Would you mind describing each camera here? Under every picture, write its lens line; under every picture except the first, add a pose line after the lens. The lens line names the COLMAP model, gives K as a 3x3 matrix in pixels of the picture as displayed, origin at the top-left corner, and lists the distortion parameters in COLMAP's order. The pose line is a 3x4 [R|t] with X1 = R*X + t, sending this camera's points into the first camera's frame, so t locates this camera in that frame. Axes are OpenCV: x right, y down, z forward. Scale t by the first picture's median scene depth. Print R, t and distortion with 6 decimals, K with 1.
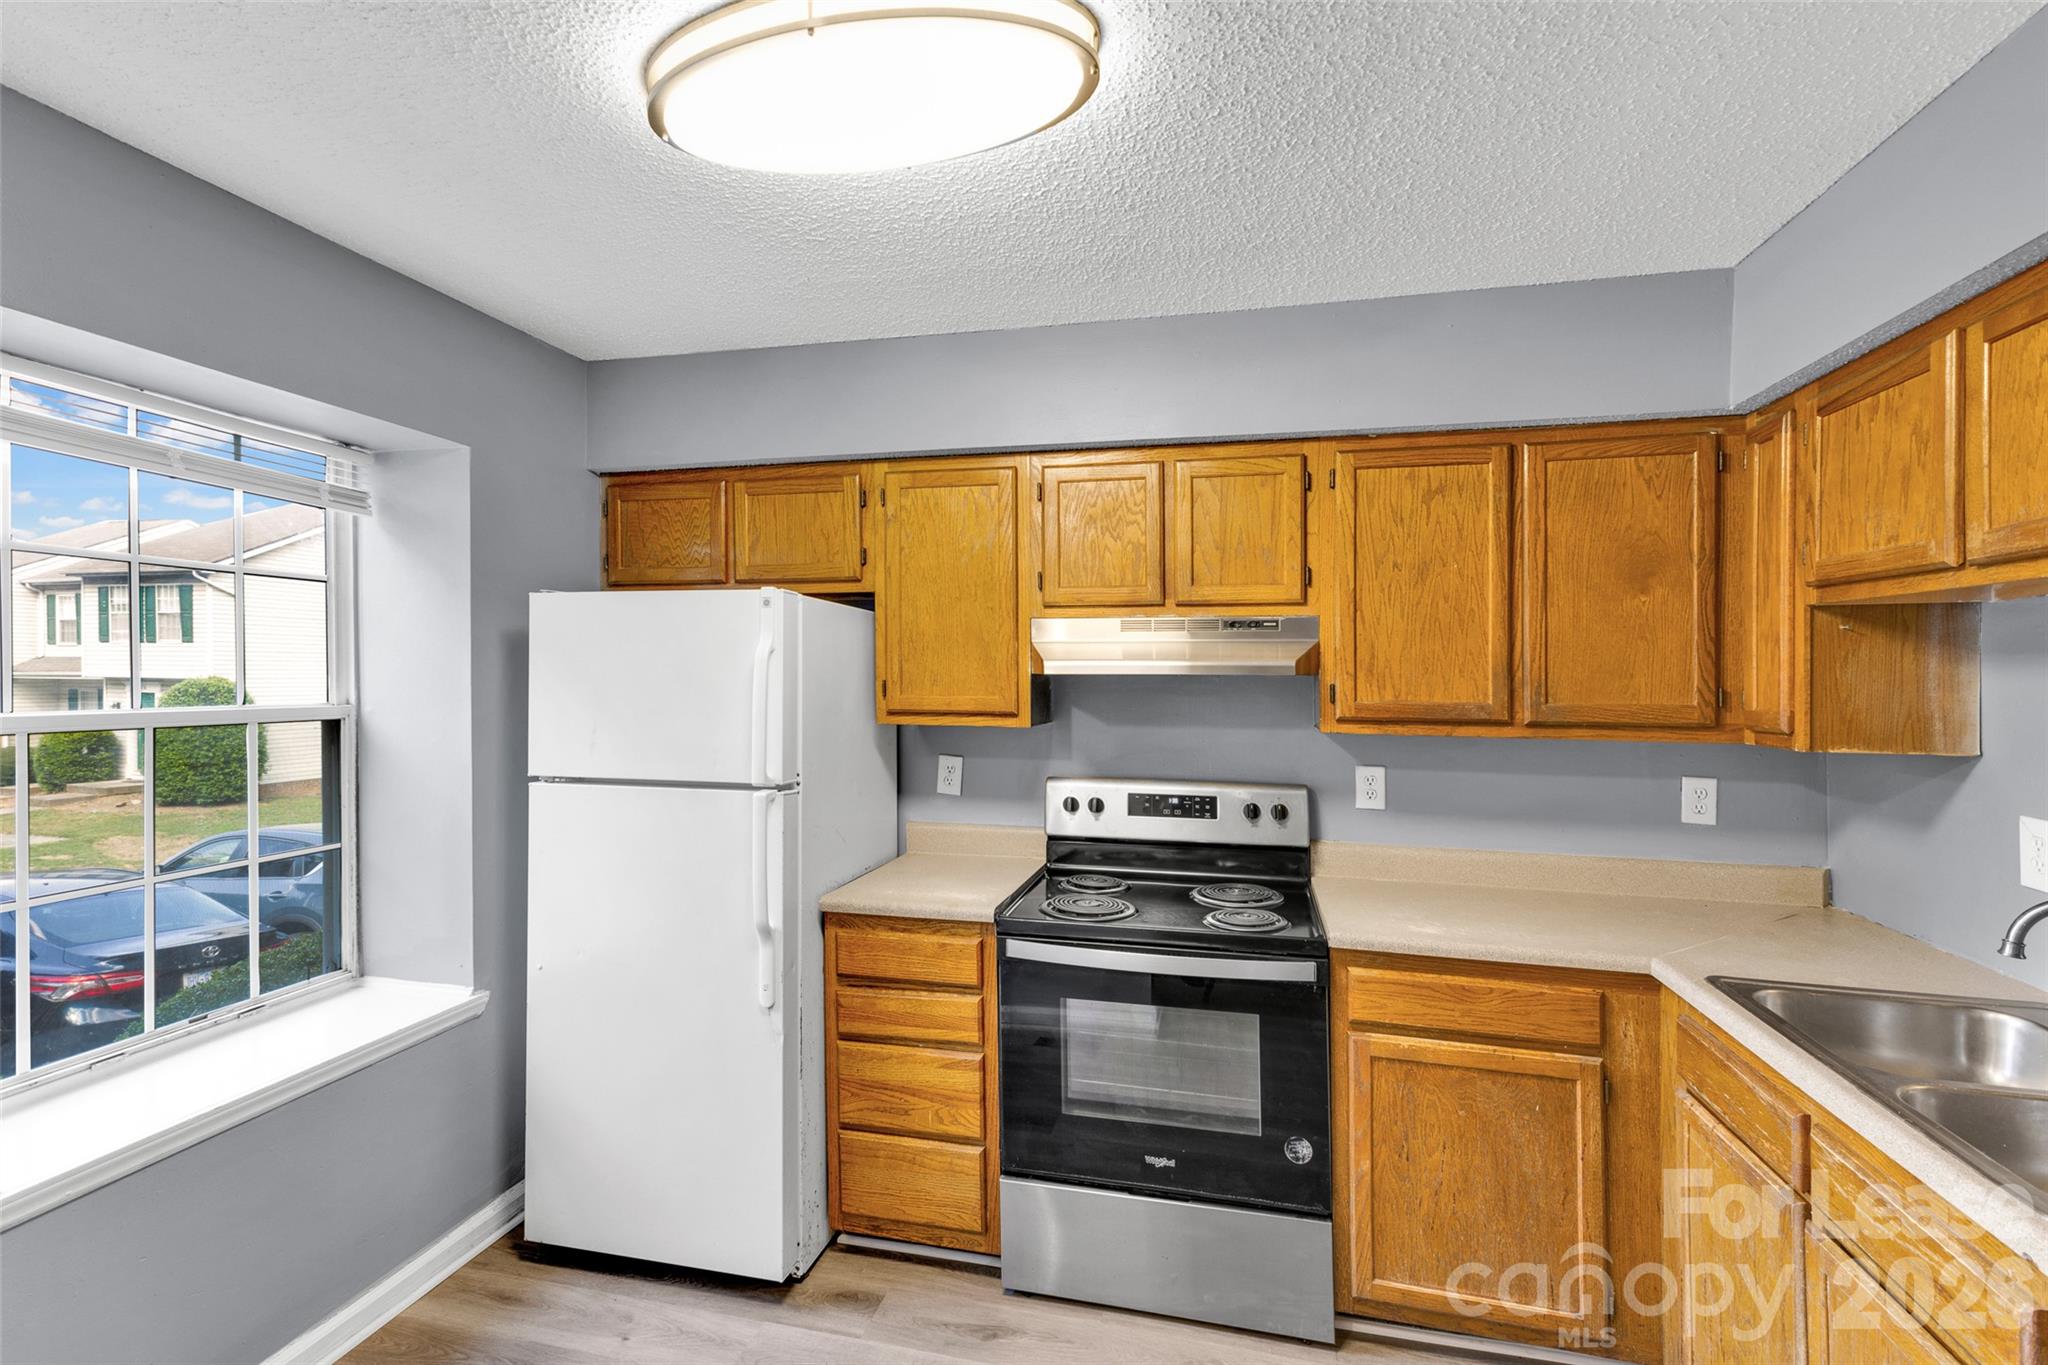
lens RADIAL K [[900.2, 0, 1029.0], [0, 900.2, 676.3], [0, 0, 1]] dist [0.016389, -0.002352]
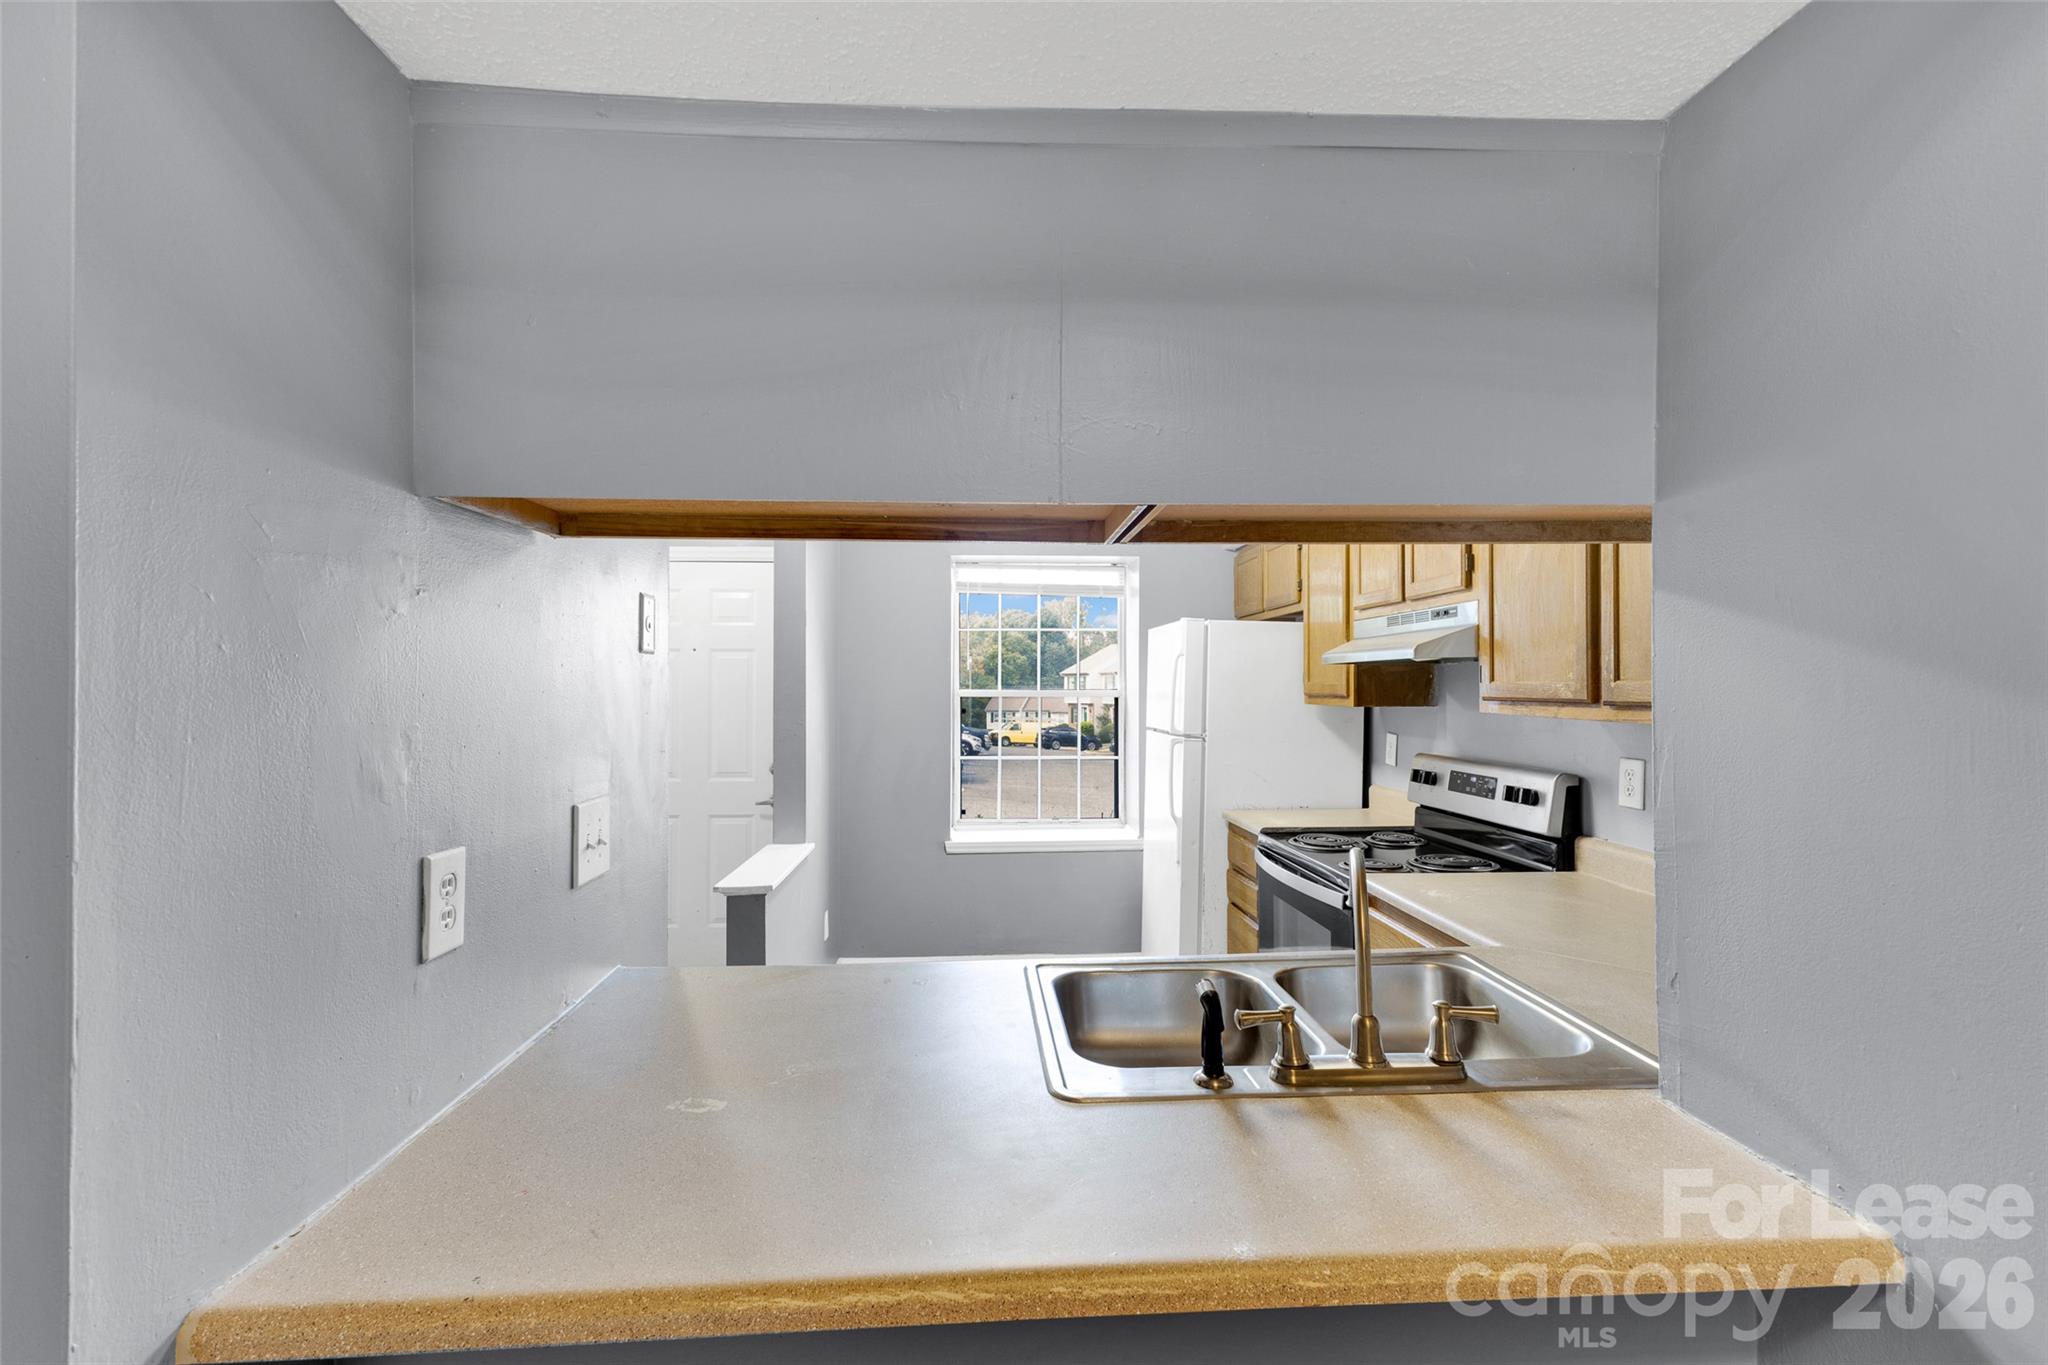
lens RADIAL K [[900.2, 0, 1032.5], [0, 900.2, 686.3], [0, 0, 1]] dist [0.016389, -0.002352]
pose [[0.307691, -0.006379, -0.951465, 1.028450], [0.000245, 0.999978, -0.006625, 0.035214], [0.951486, 0.001805, 0.307686, 0.179940]]
